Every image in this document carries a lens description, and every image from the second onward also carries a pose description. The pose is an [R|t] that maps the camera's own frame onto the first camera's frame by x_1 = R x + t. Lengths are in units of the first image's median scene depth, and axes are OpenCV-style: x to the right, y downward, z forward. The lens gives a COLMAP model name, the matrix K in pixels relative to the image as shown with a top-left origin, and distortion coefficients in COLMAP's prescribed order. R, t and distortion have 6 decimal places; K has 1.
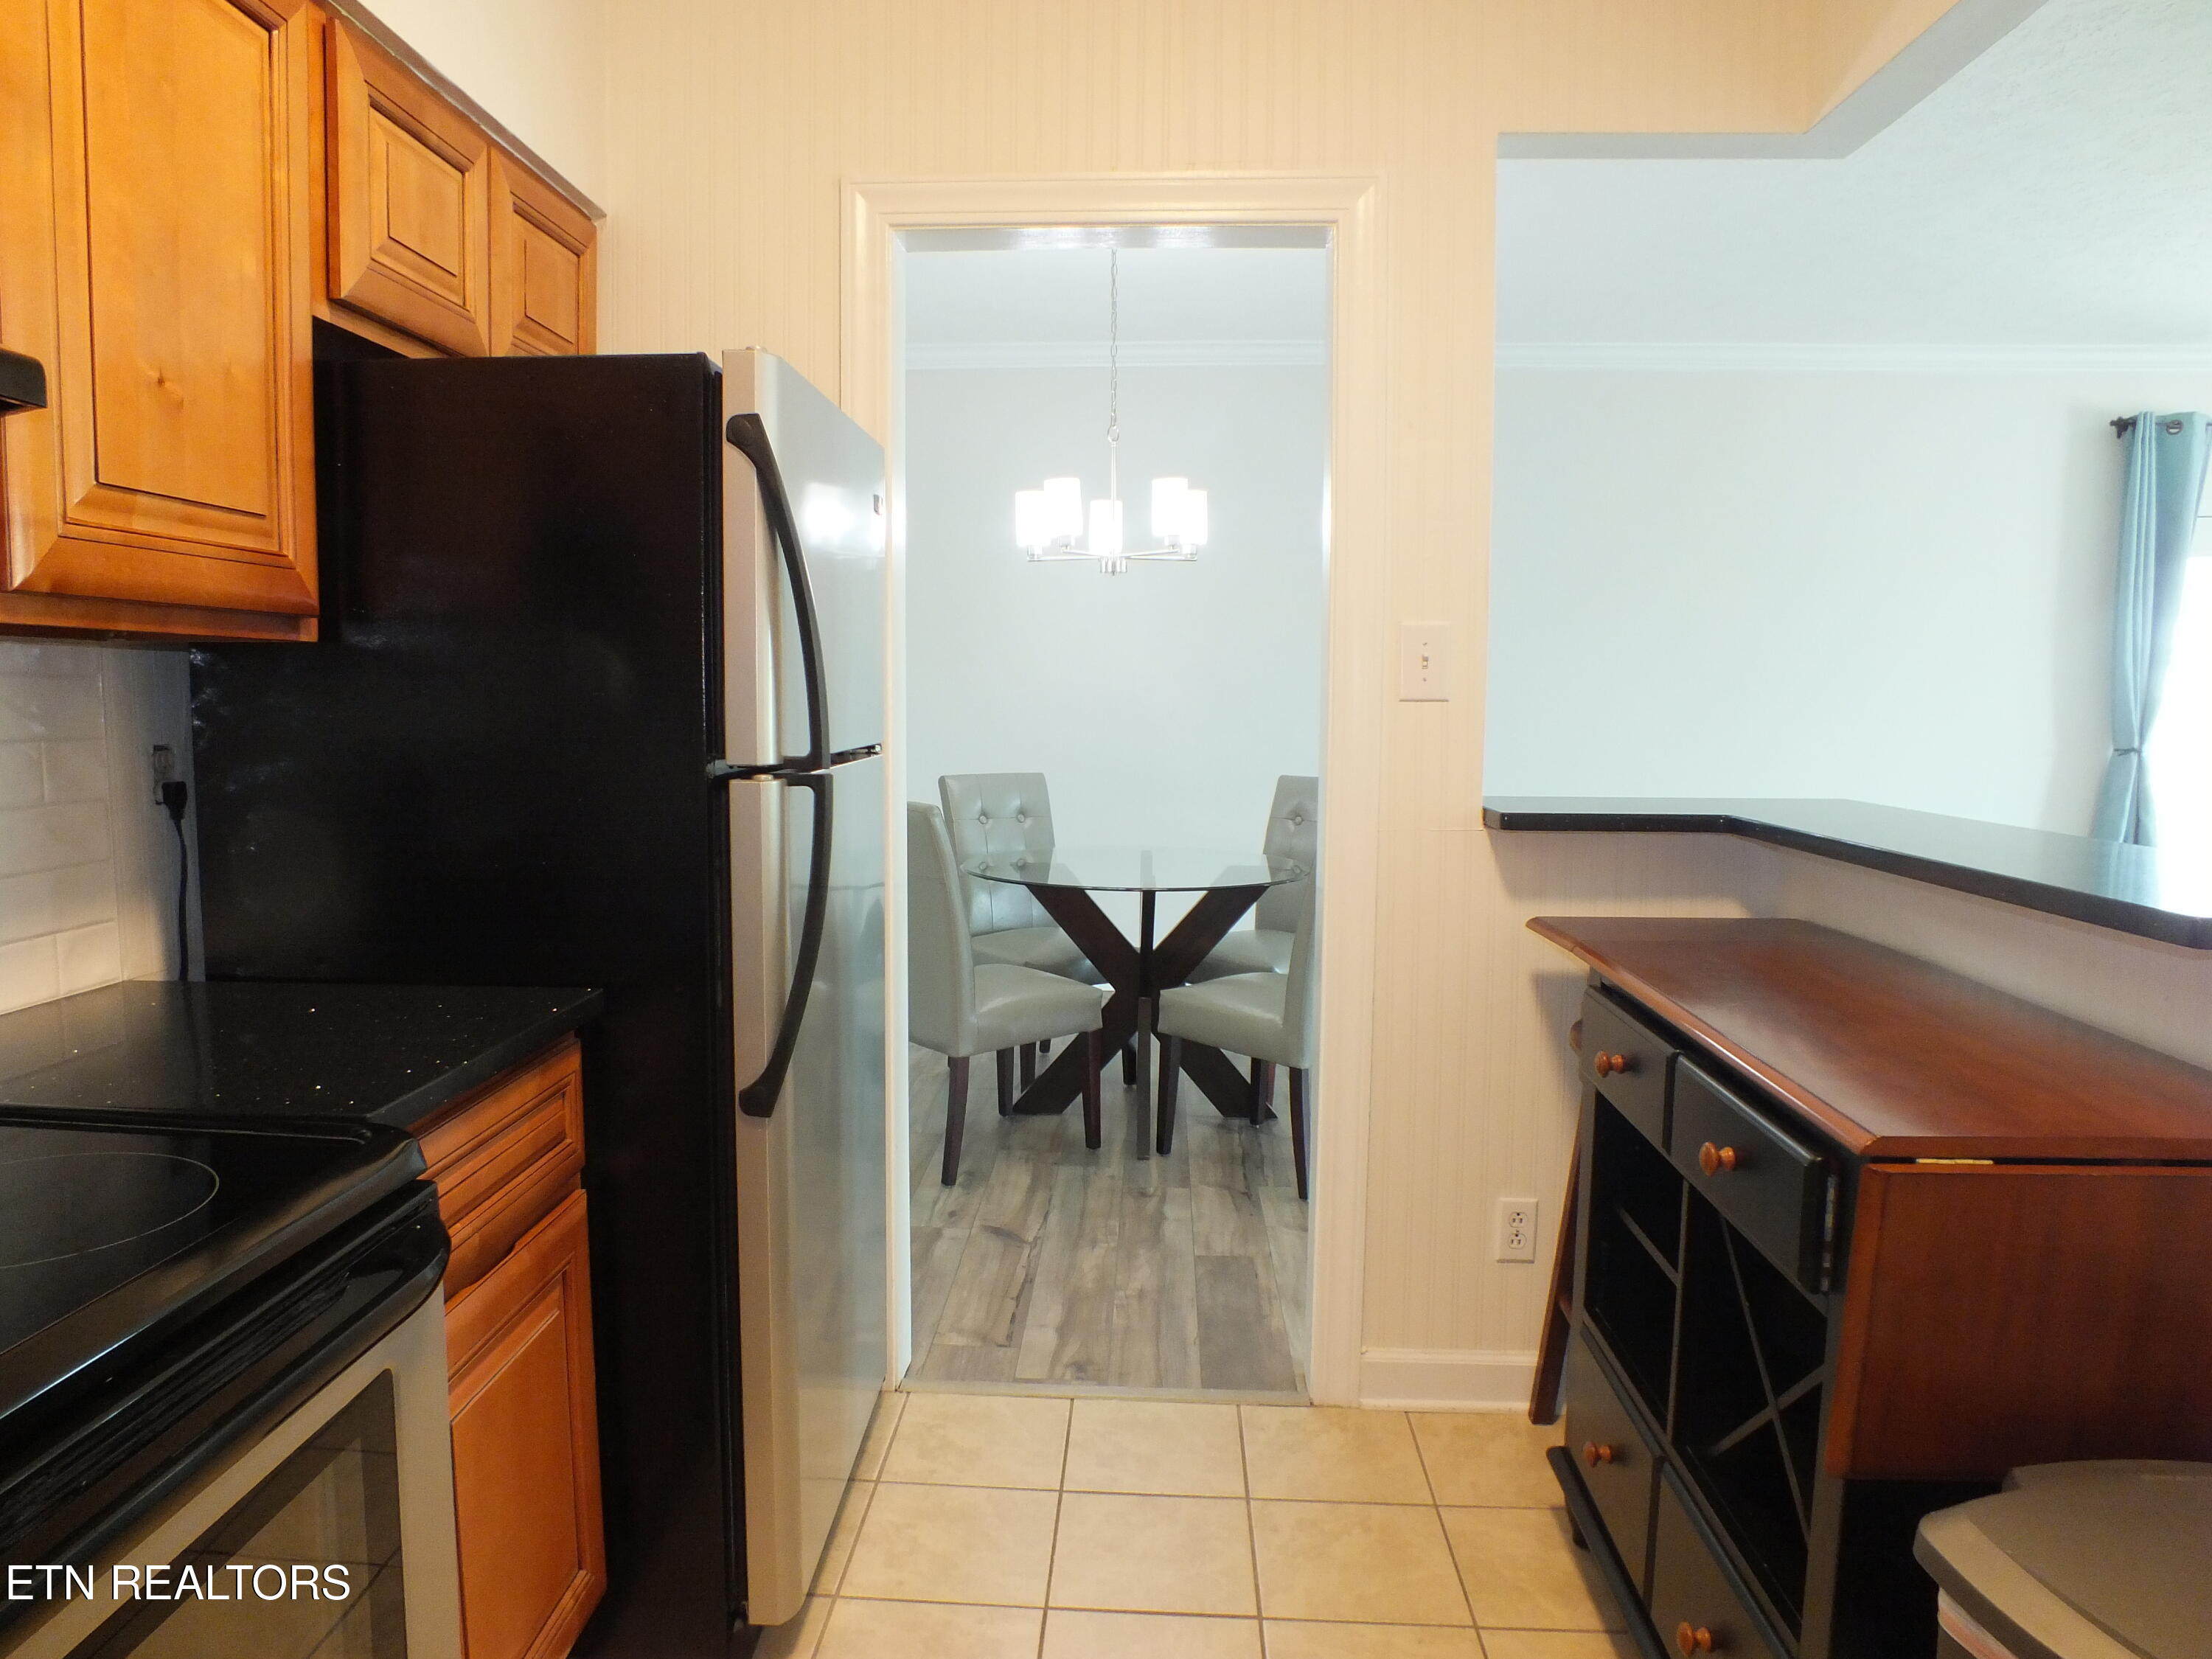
lens RADIAL K [[1409.6, 0, 1073.1], [0, 1409.6, 825.8], [0, 0, 1]] dist [-0.042589, 0.000917]
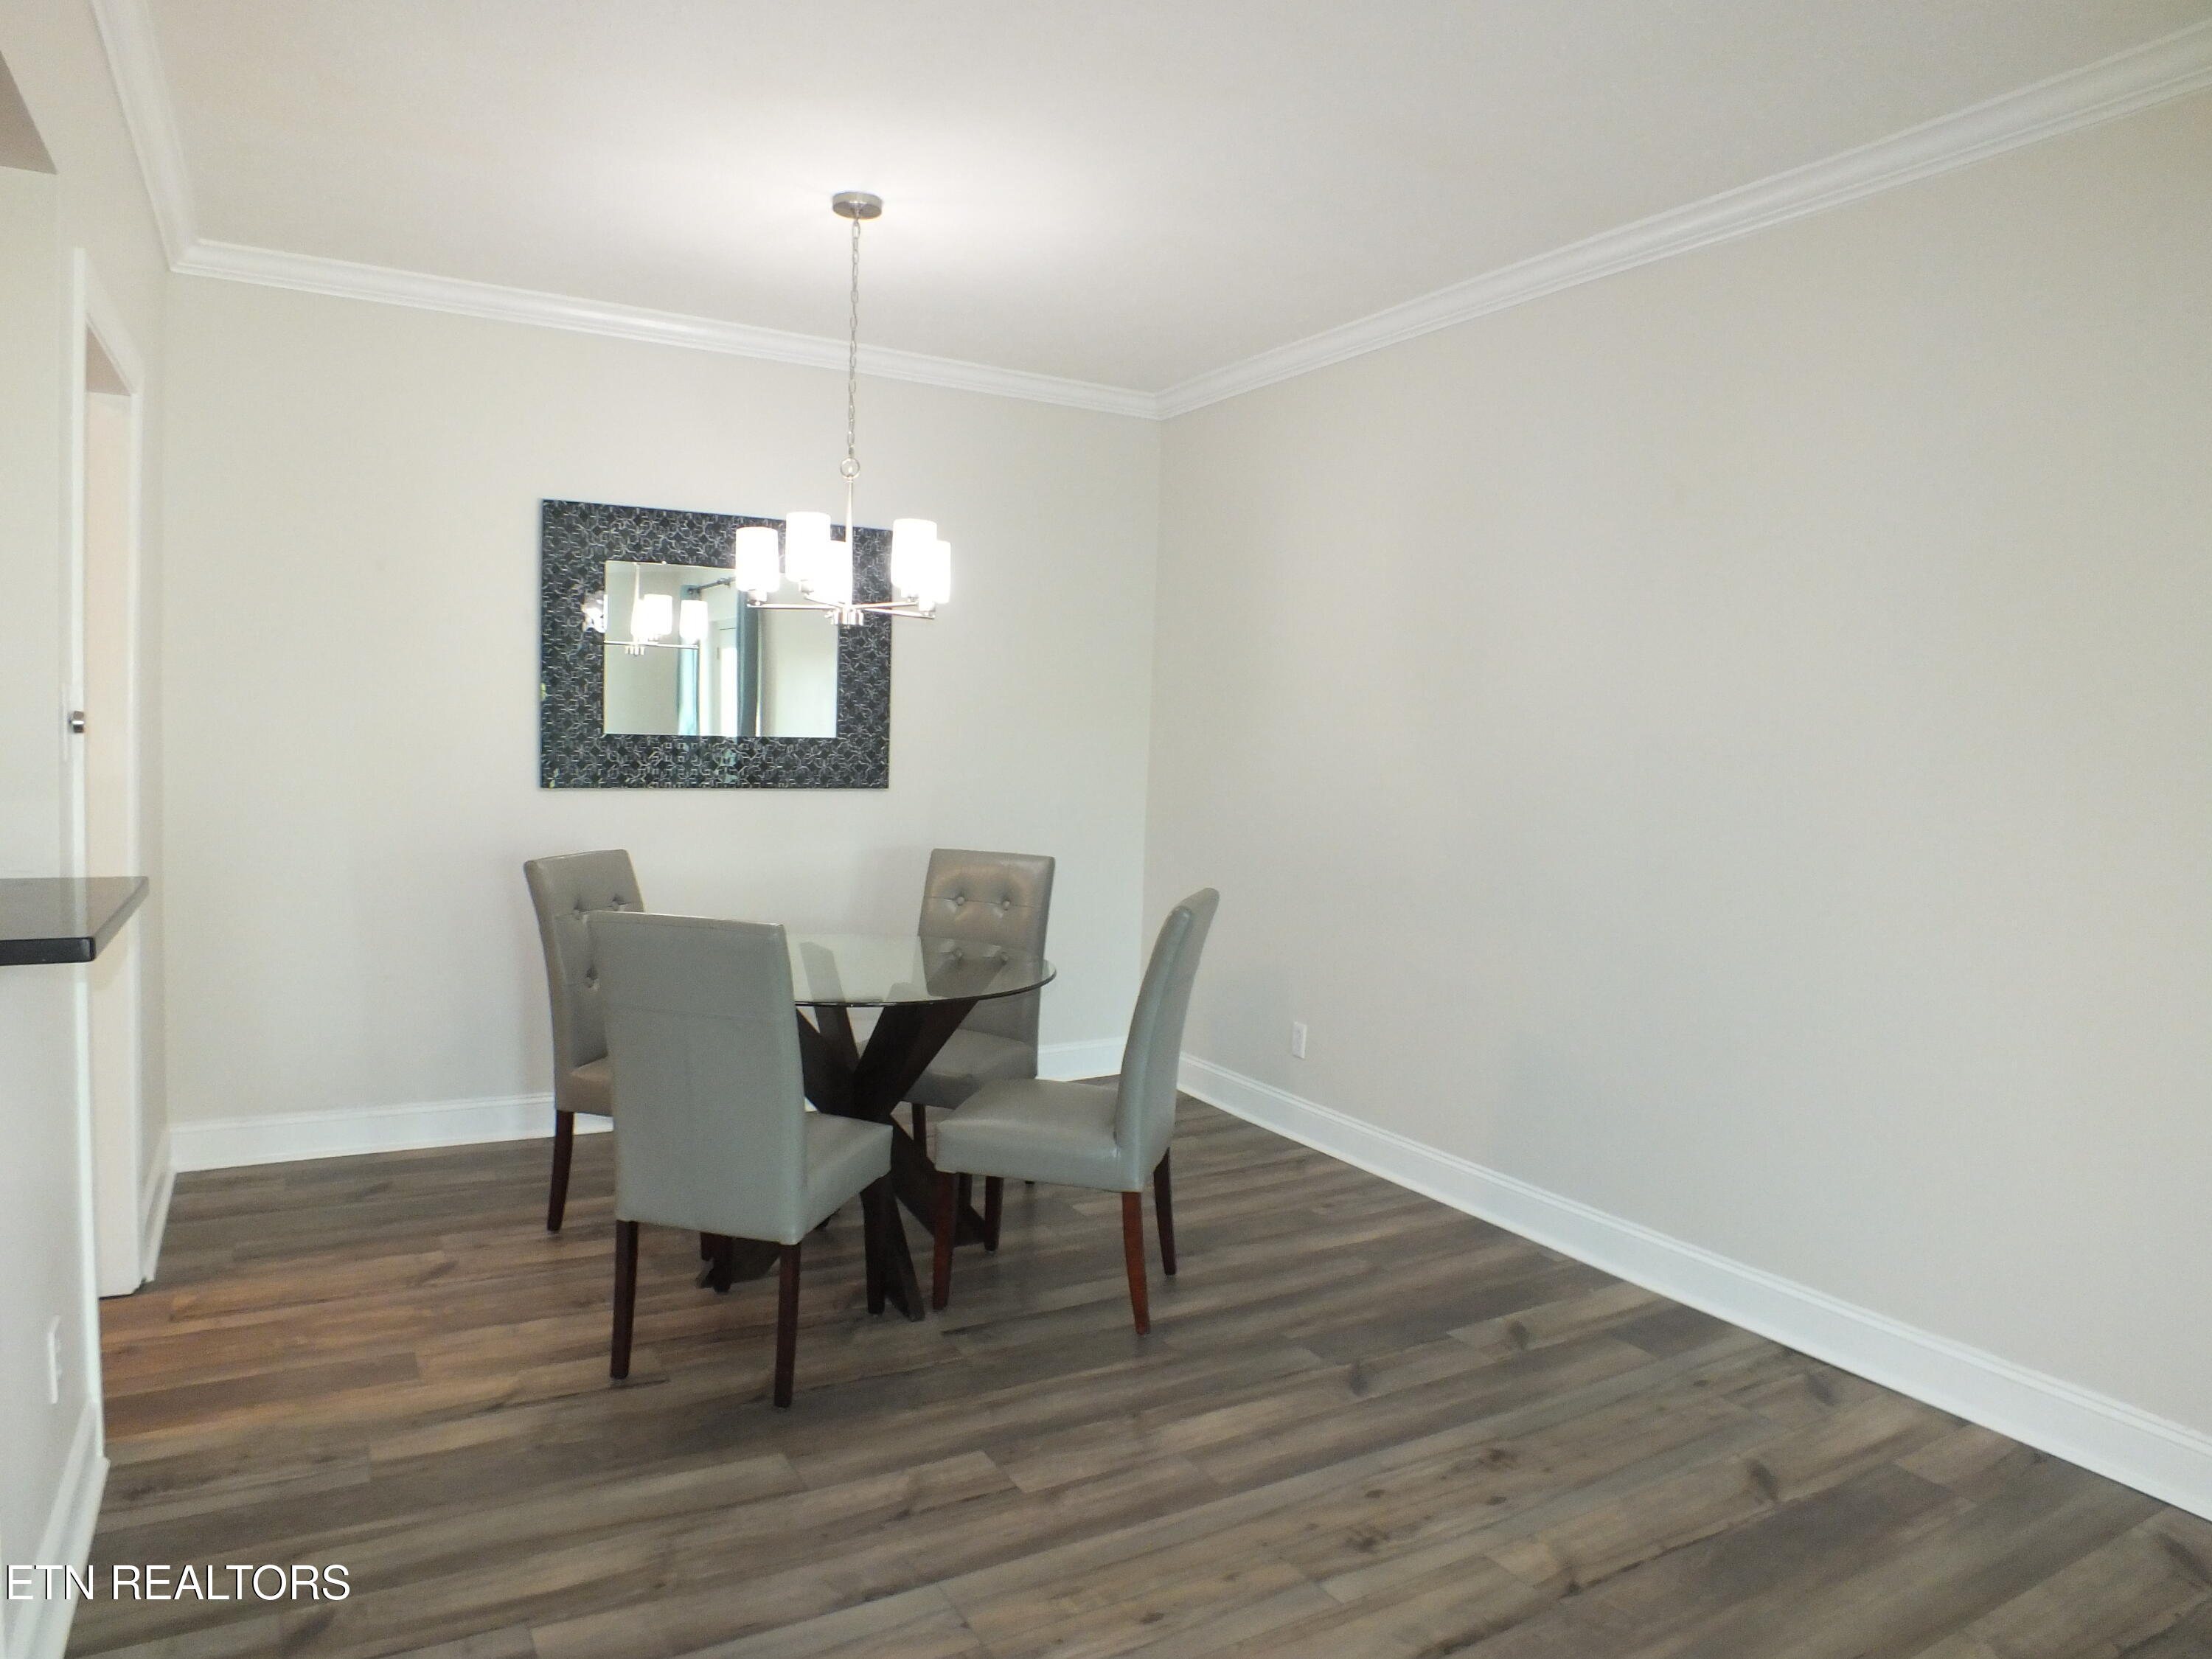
lens RADIAL K [[1409.6, 0, 1073.1], [0, 1409.6, 825.8], [0, 0, 1]] dist [-0.042589, 0.000917]
pose [[0.543607, 0.065091, -0.836812, 1.054203], [-0.108351, 0.994088, 0.006937, -0.102220], [0.832317, 0.086899, 0.547446, 0.785118]]
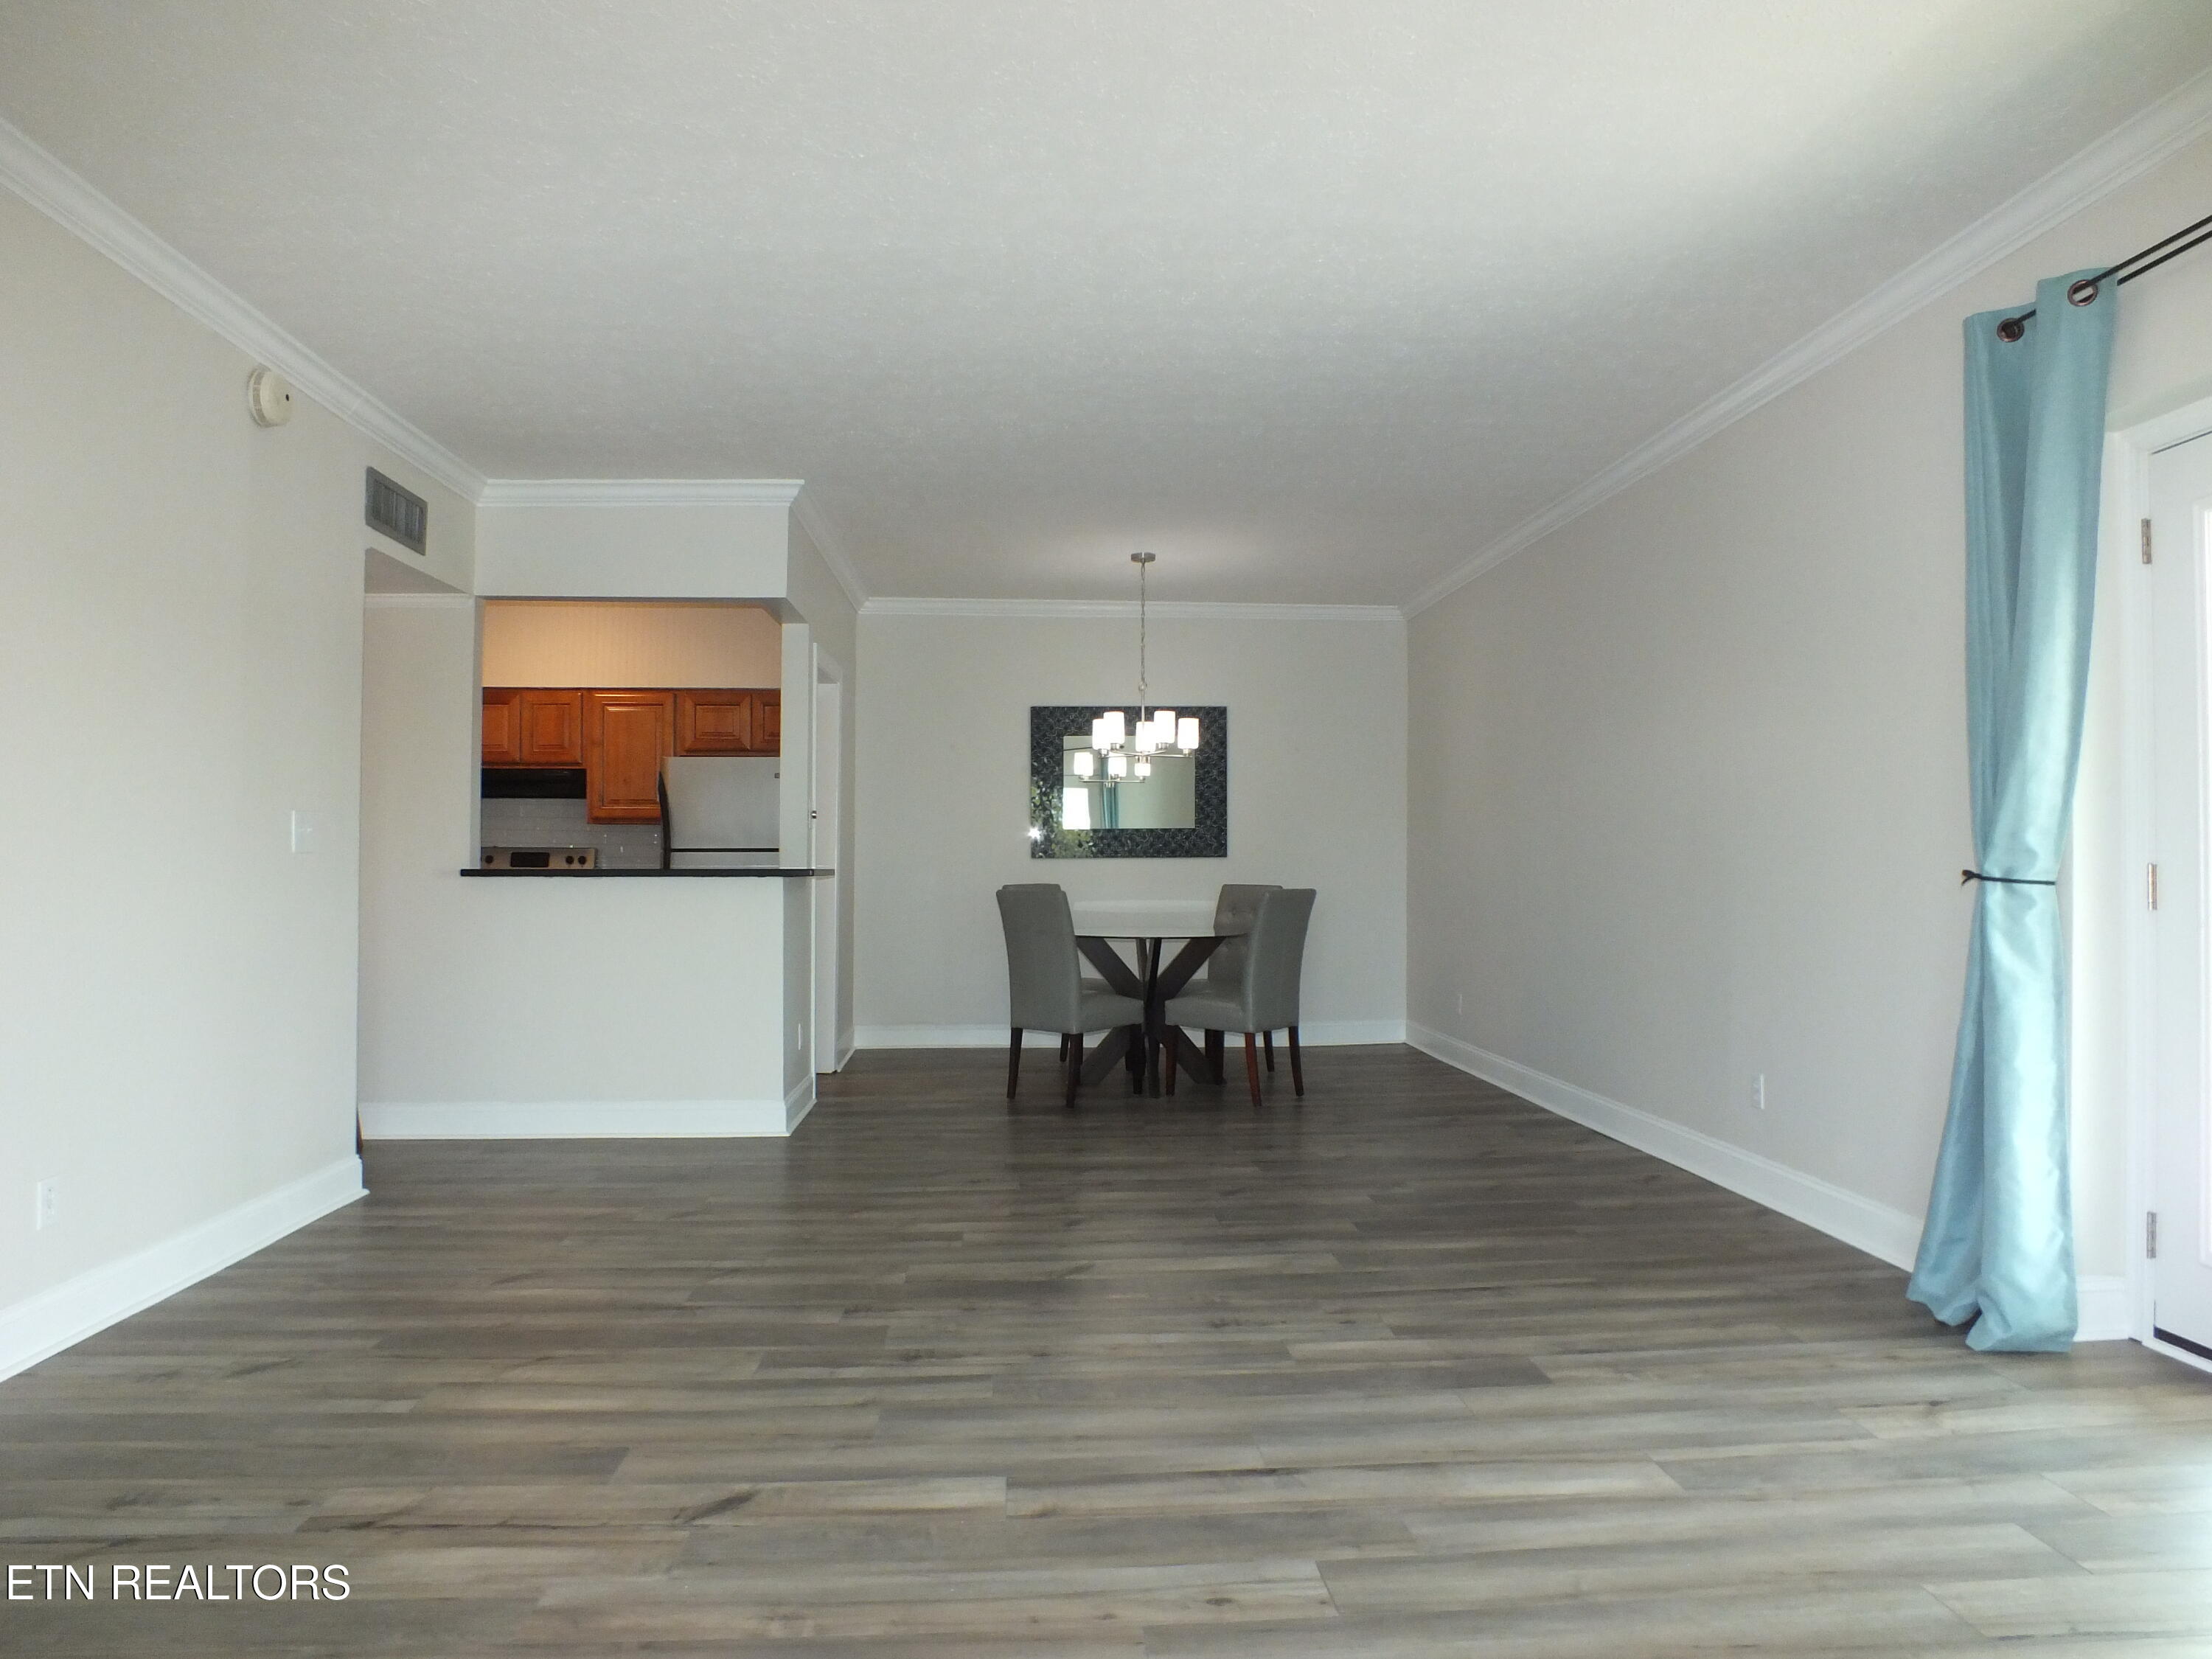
lens RADIAL K [[1413.1, 0, 1097.5], [0, 1413.1, 843.9], [0, 0, 1]] dist [-0.023415, 0.003848]
pose [[0.126151, -0.025016, -0.991696, 2.198551], [-0.095809, 0.994701, -0.037279, -0.015317], [0.987373, 0.099716, 0.123086, 0.893956]]
